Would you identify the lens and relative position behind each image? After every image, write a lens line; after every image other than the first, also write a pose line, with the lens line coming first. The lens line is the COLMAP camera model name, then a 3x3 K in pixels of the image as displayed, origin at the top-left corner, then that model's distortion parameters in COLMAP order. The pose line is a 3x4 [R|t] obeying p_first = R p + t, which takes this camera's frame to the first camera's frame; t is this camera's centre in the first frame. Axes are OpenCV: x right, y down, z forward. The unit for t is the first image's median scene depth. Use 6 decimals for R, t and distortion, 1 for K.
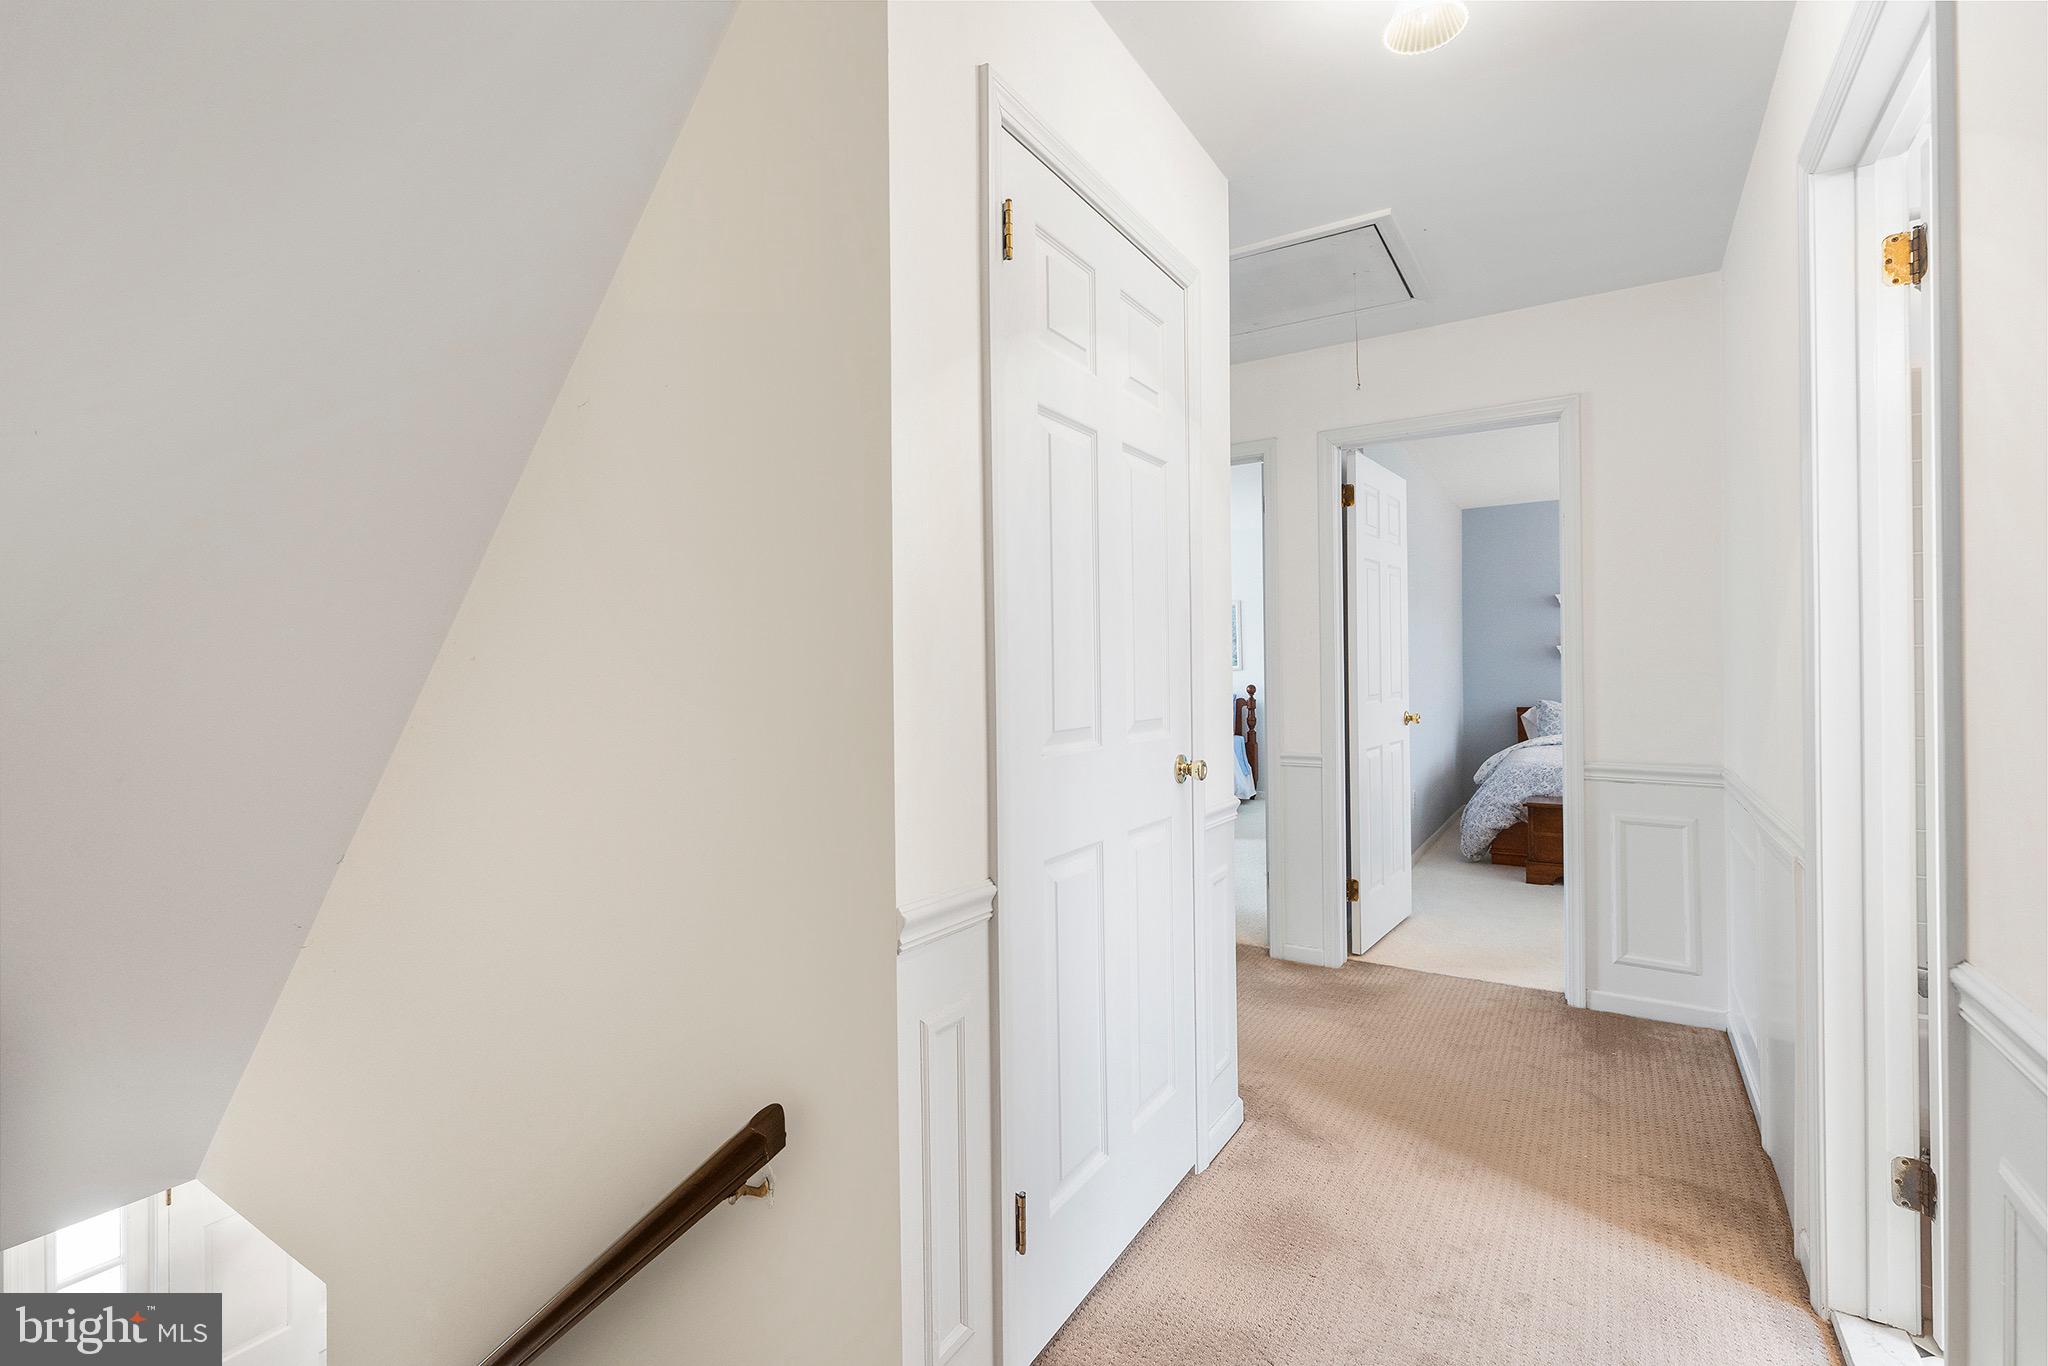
lens RADIAL K [[925.4, 0, 1018.2], [0, 925.4, 674.7], [0, 0, 1]] dist [0.003017, 0.000603]
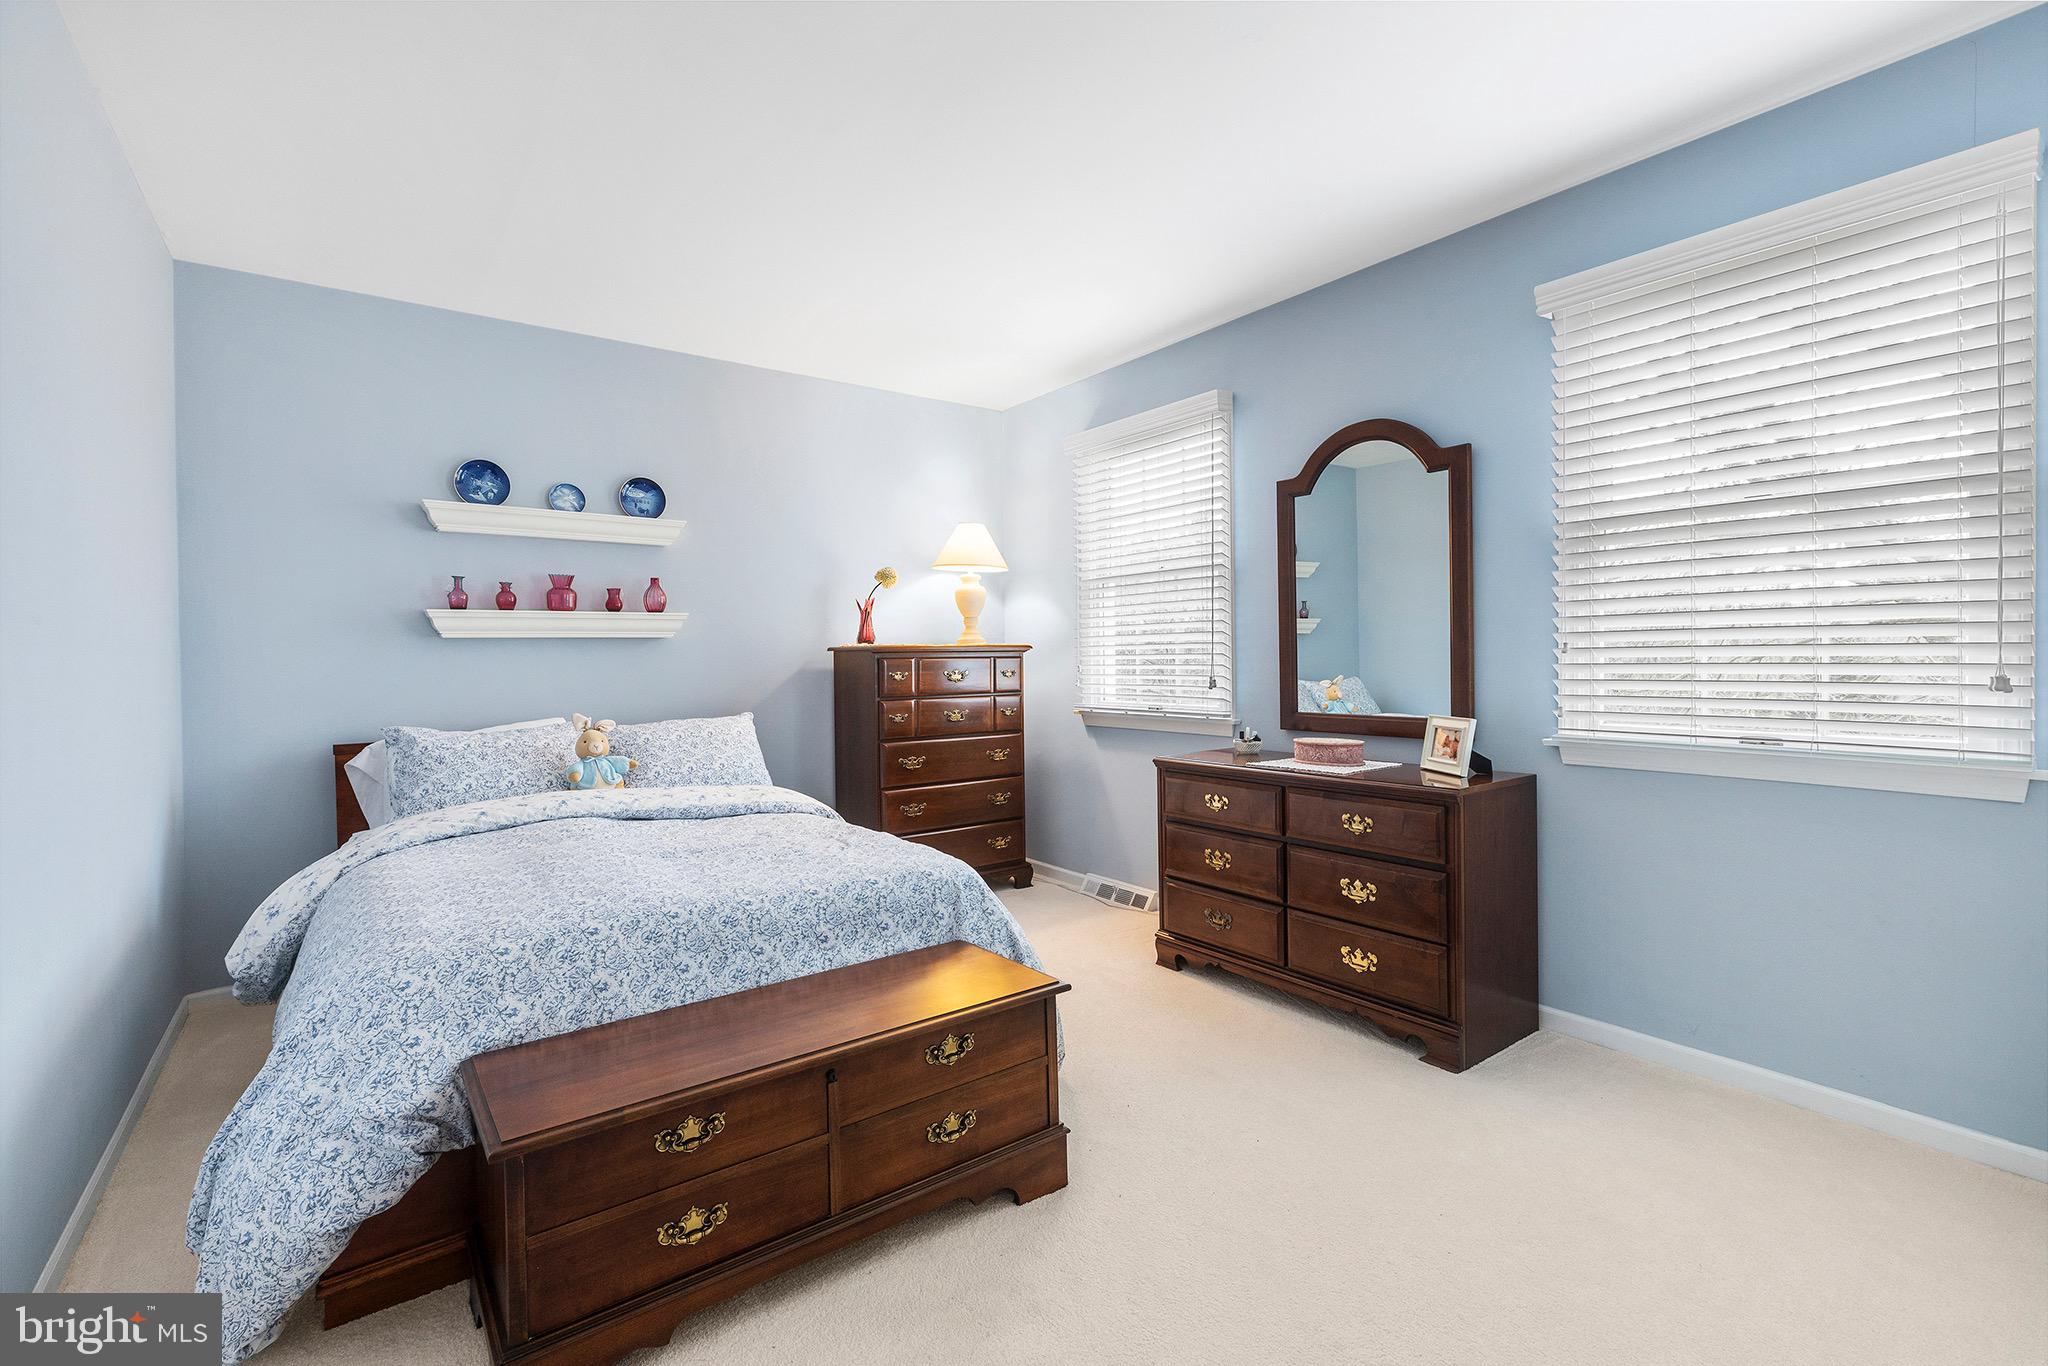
lens RADIAL K [[925.4, 0, 1020.9], [0, 925.4, 674.1], [0, 0, 1]] dist [0.003017, 0.000603]
pose [[0.369373, 0.001607, 0.929280, 0.284230], [0.006150, 0.999972, -0.004174, 0.006055], [-0.929261, 0.007256, 0.369353, 0.606021]]
